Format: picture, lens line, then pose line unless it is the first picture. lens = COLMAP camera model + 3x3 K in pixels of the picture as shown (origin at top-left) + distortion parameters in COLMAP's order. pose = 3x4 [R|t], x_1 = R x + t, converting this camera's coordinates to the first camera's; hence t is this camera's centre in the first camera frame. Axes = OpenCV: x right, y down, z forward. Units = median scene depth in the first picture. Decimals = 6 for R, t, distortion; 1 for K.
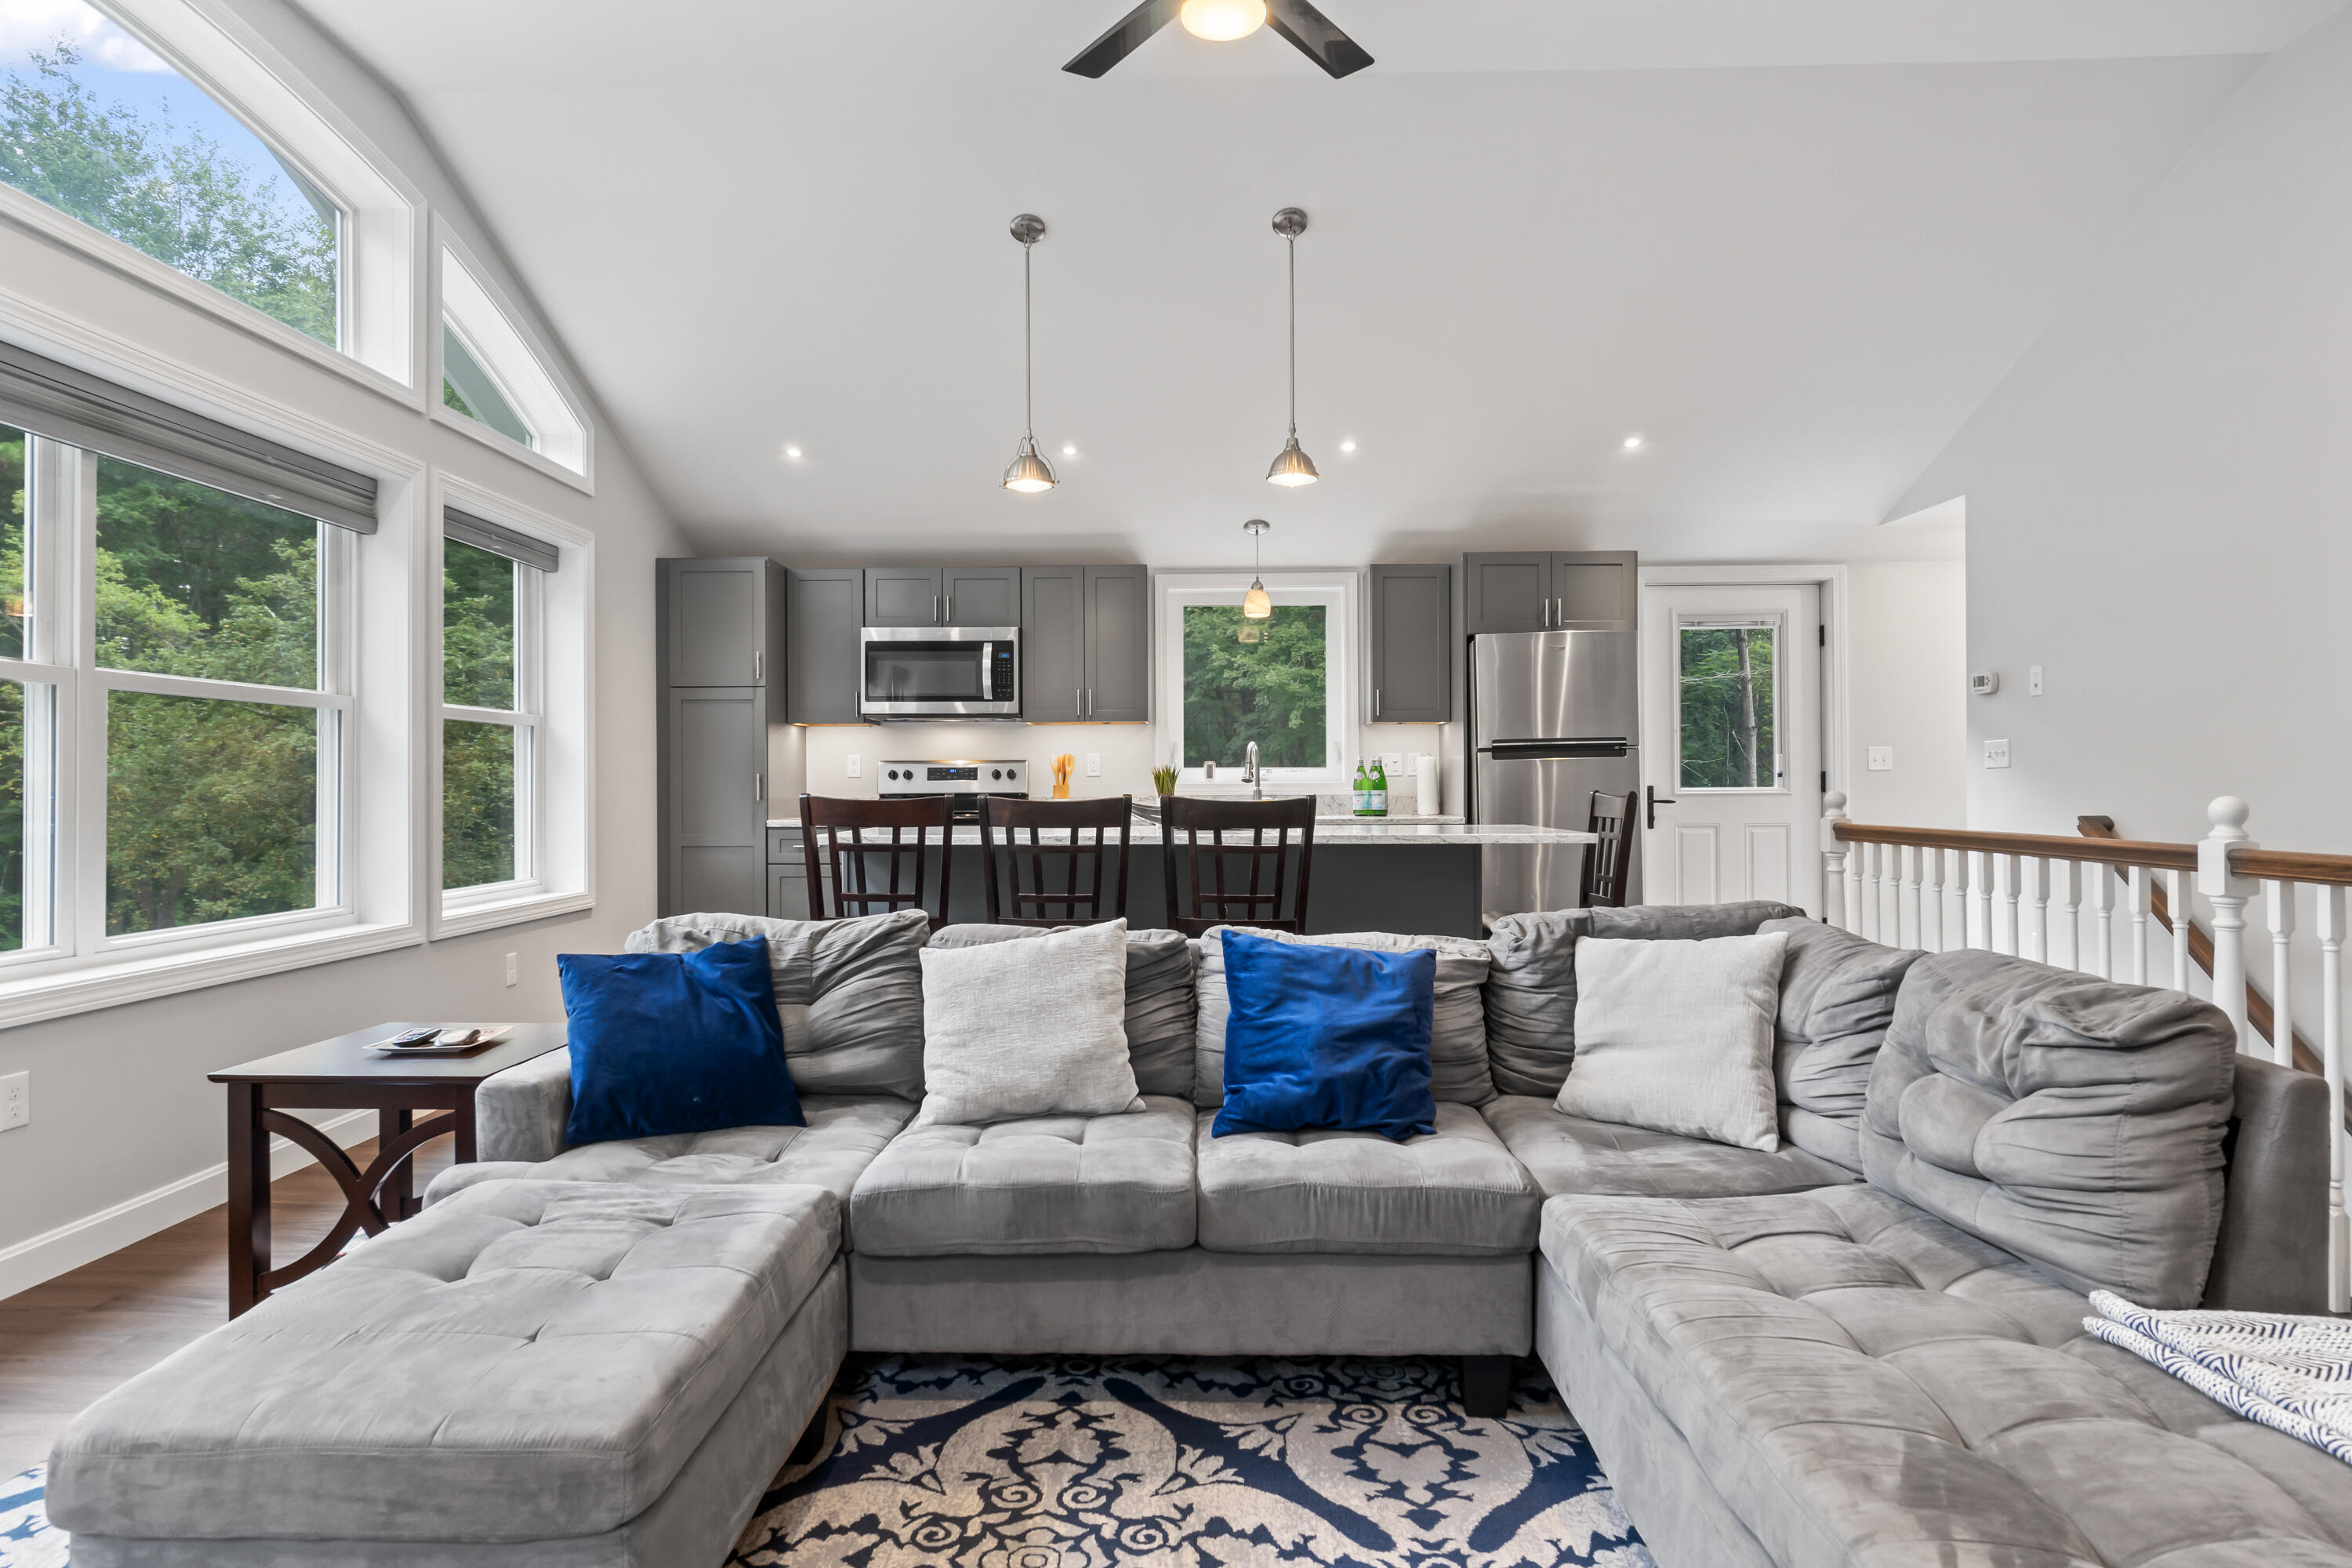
lens RADIAL K [[1323.0, 0, 1161.9], [0, 1323.0, 782.4], [0, 0, 1]] dist [-0.001429, 0.000945]
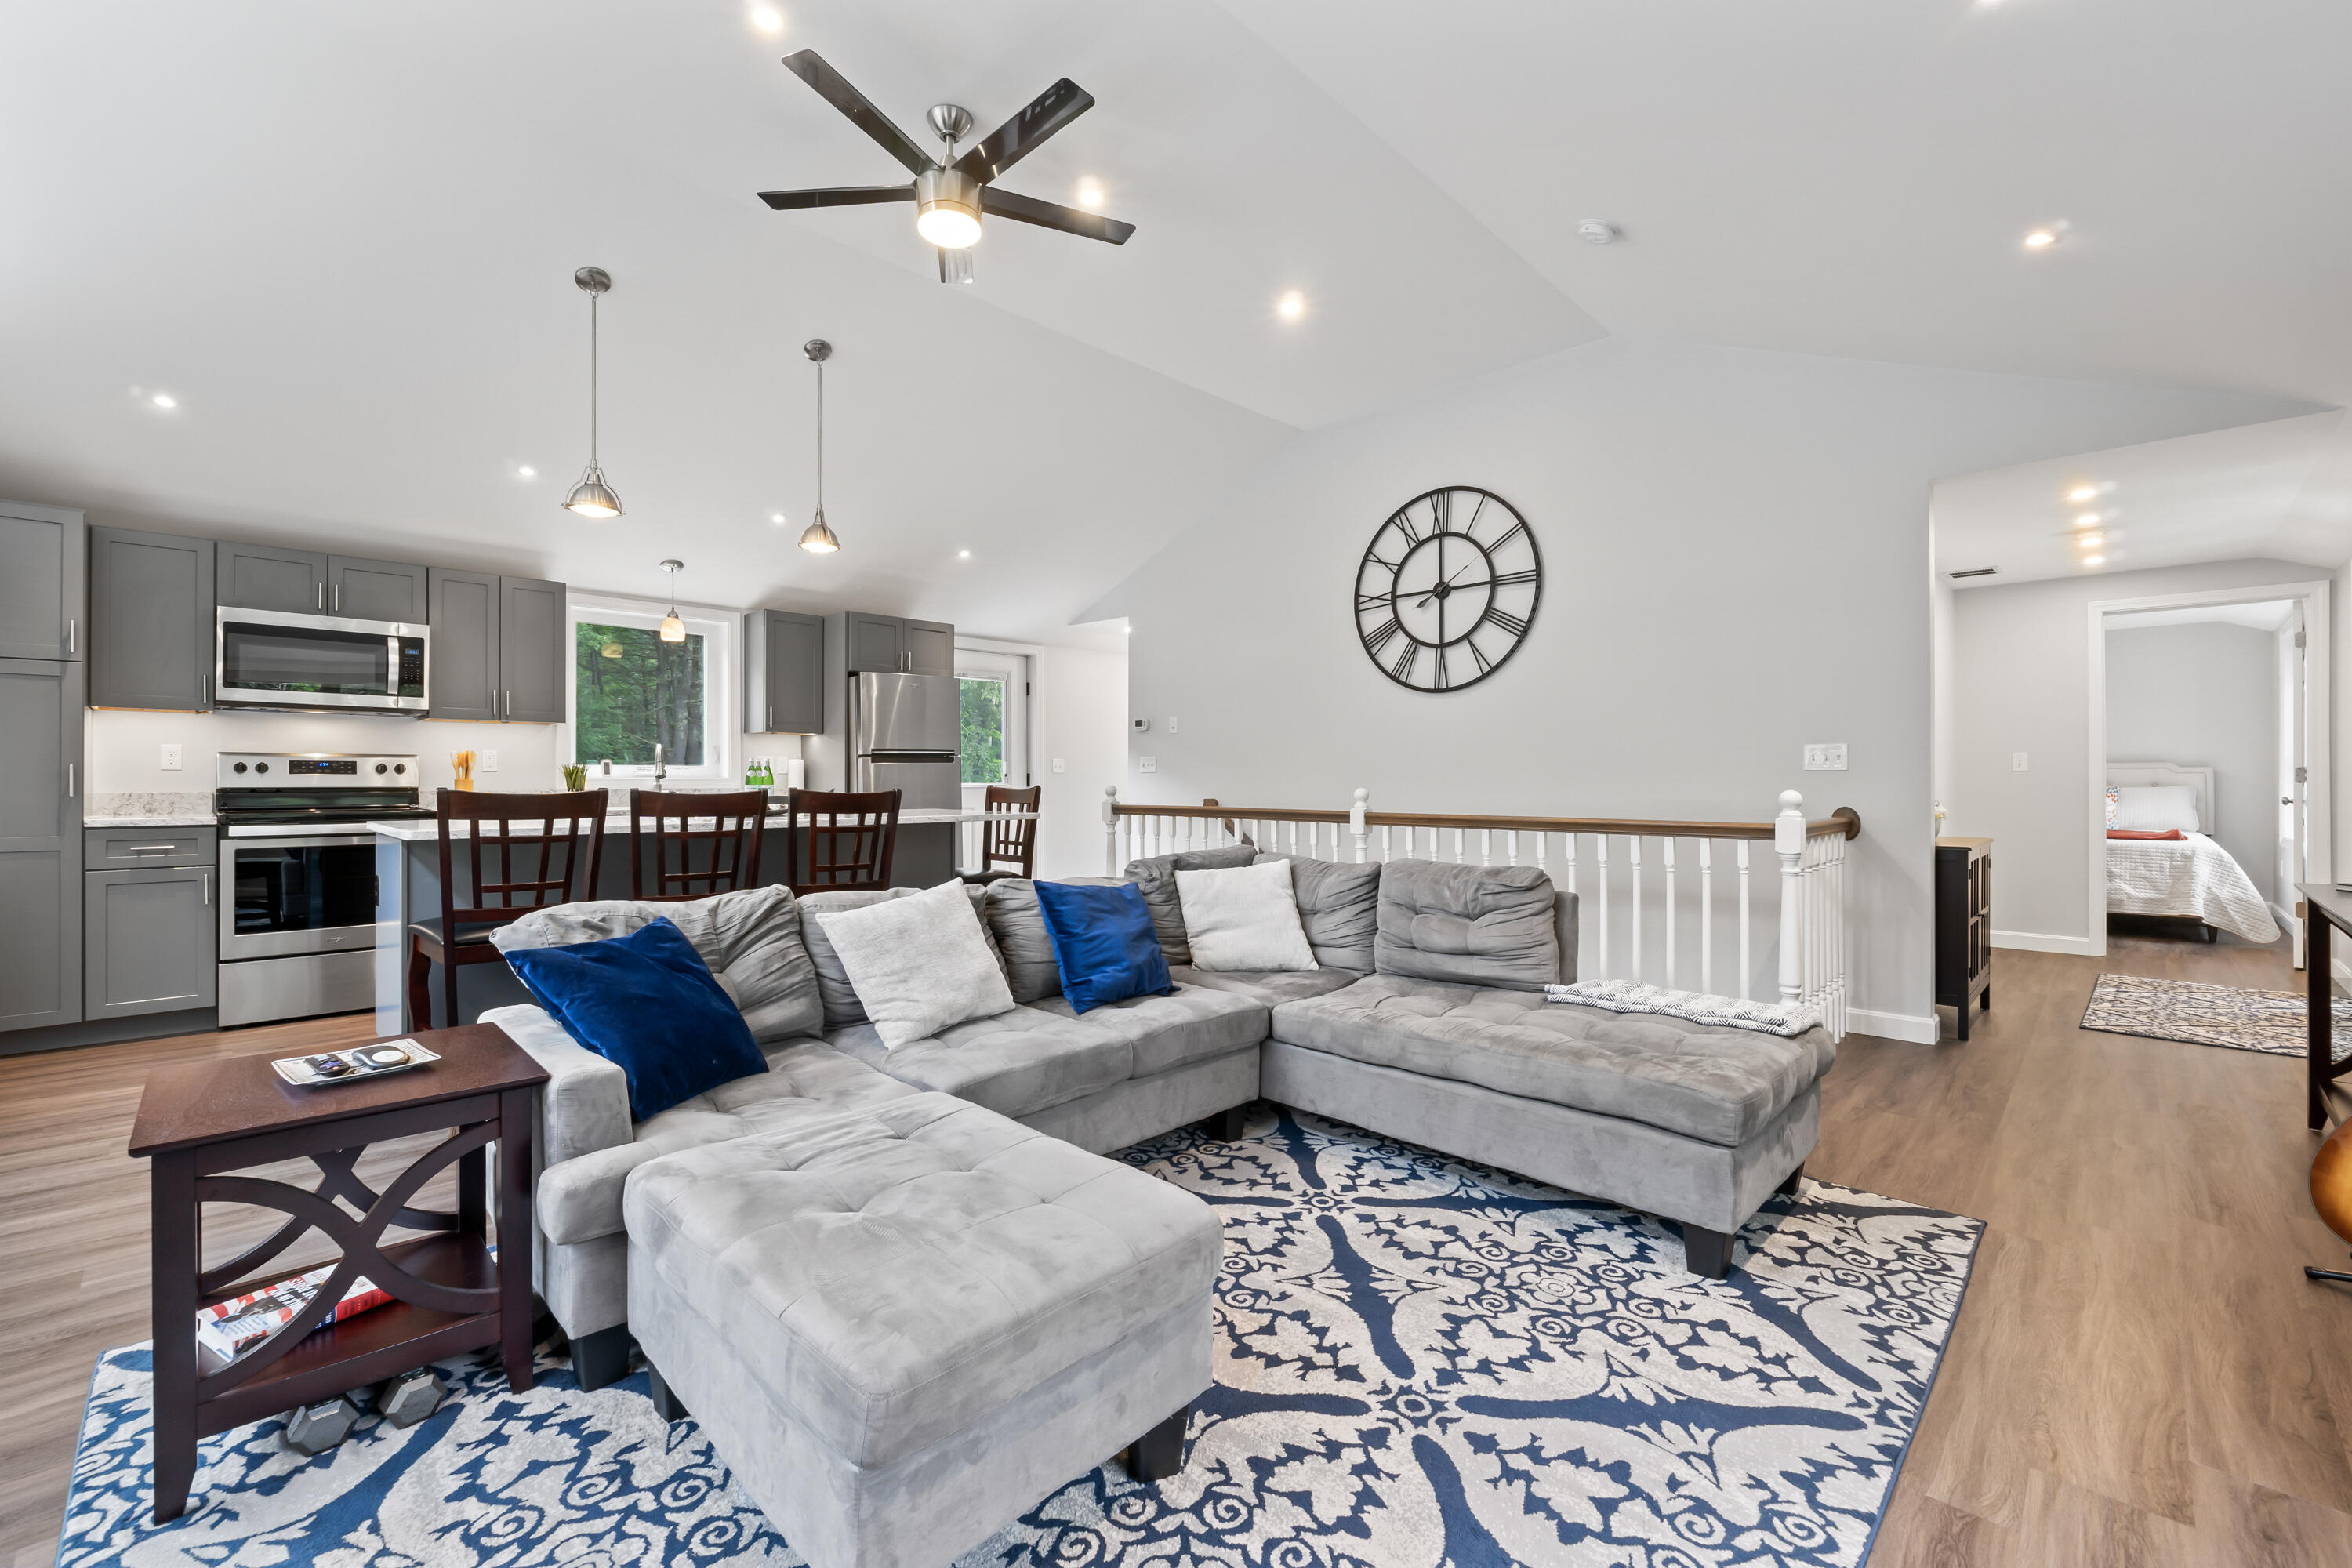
lens RADIAL K [[982.9, 0, 1169.8], [0, 982.9, 779.4], [0, 0, 1]] dist [-0.002698, -0.002388]
pose [[0.682750, 0.004741, 0.730637, -0.273757], [-0.005255, 0.999985, -0.001579, 0.000240], [-0.730633, -0.002761, 0.682764, 0.060164]]
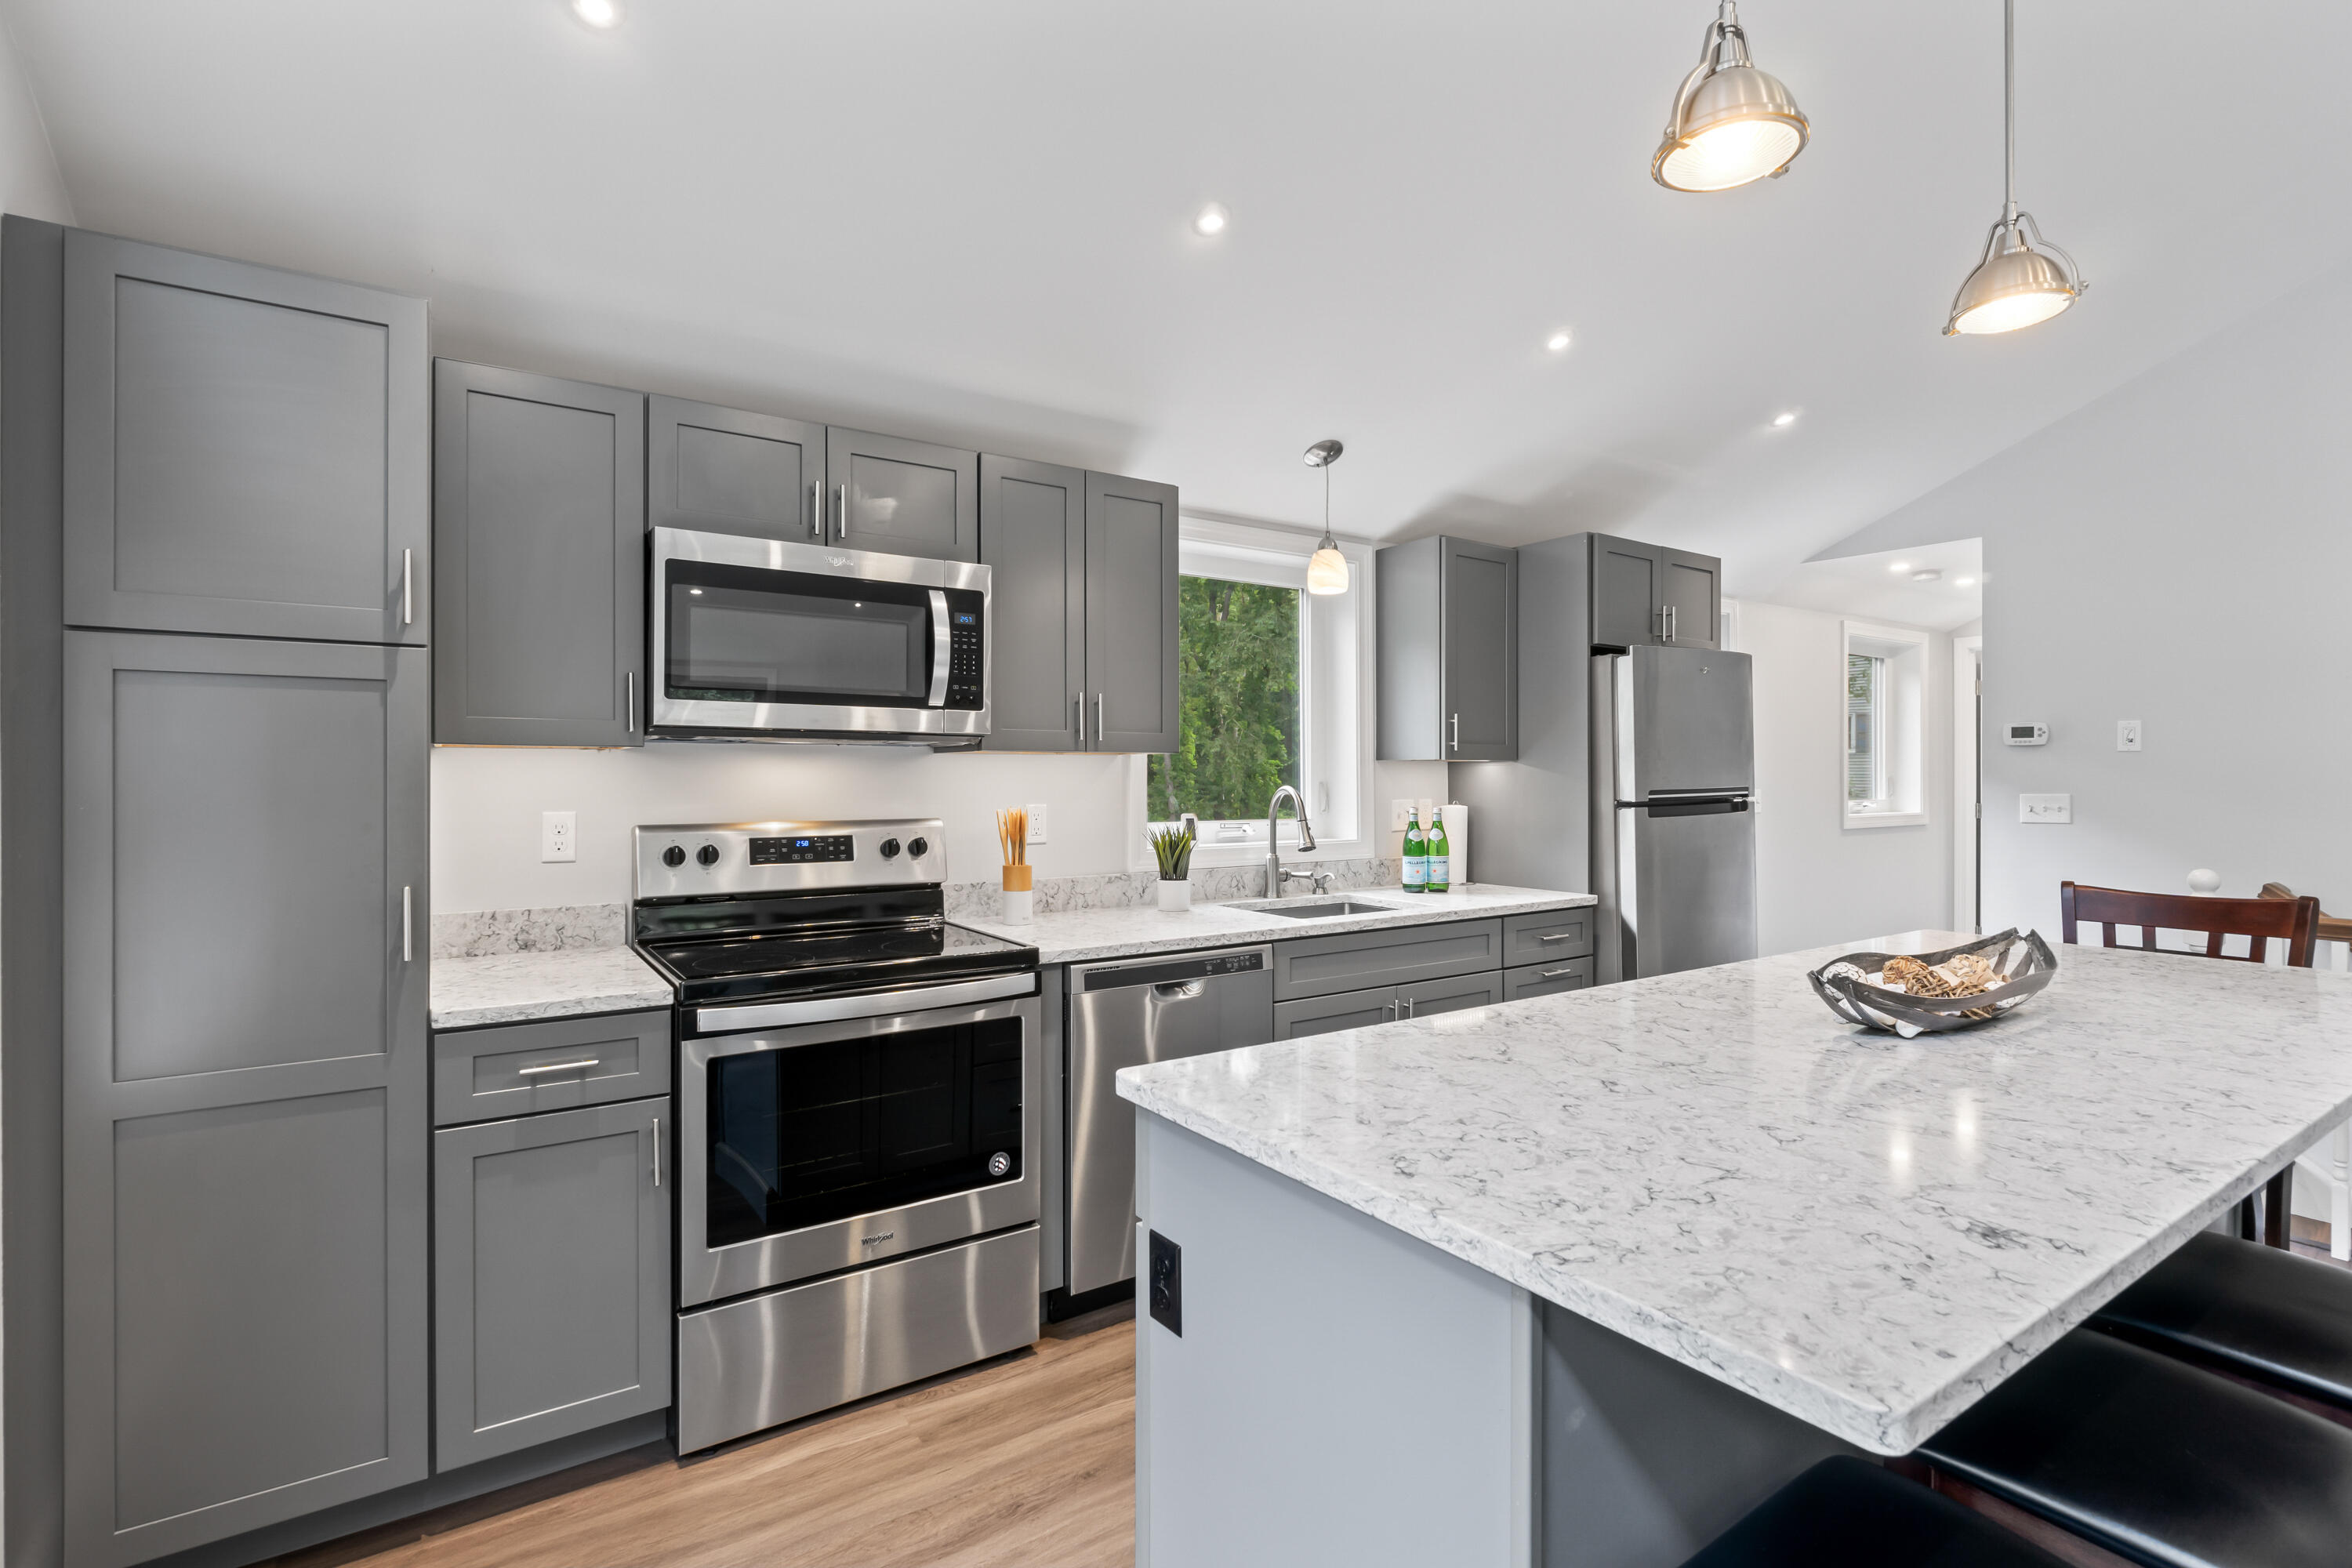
lens RADIAL K [[1092.4, 0, 1166.1], [0, 1092.4, 777.6], [0, 0, 1]] dist [-0.009270, 0.001304]
pose [[0.817037, 0.002856, 0.576579, -0.298816], [-0.003774, 0.999993, 0.000394, -0.036051], [-0.576573, -0.002498, 0.817042, 0.619402]]
